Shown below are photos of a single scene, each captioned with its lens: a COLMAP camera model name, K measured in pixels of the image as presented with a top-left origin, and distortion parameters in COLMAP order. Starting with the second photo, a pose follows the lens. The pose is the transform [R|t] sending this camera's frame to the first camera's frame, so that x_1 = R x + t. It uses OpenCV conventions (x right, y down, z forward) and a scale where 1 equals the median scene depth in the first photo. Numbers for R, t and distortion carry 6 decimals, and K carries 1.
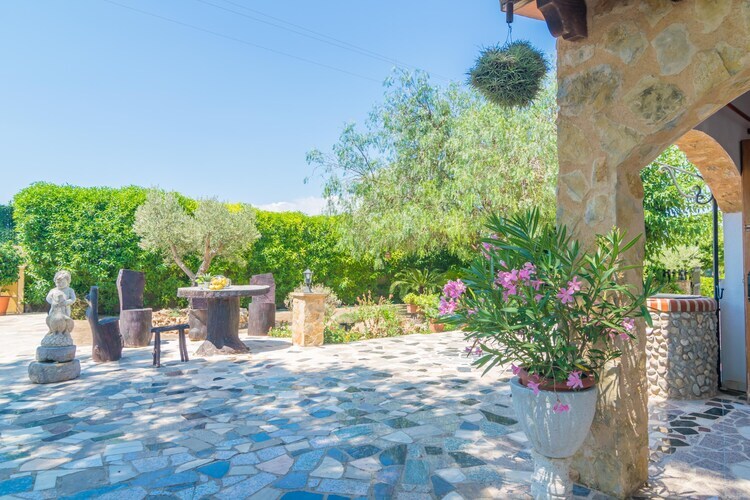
lens RADIAL K [[441.9, 0, 374.1], [0, 441.9, 248.0], [0, 0, 1]] dist [0.007915, 0.000261]
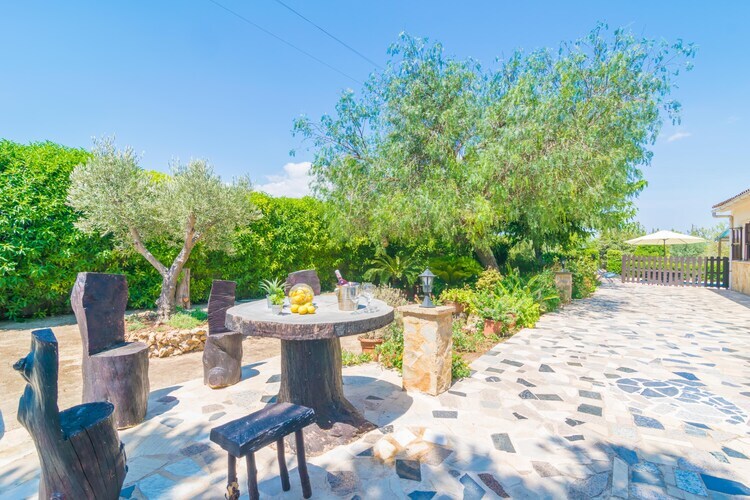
lens RADIAL K [[364.1, 0, 374.8], [0, 364.1, 250.4], [0, 0, 1]] dist [-0.001345, -0.000685]
pose [[0.960462, 0.008208, 0.278291, -0.213296], [-0.021777, 0.998718, 0.045703, -0.002366], [-0.277559, -0.049957, 0.959409, 0.297177]]
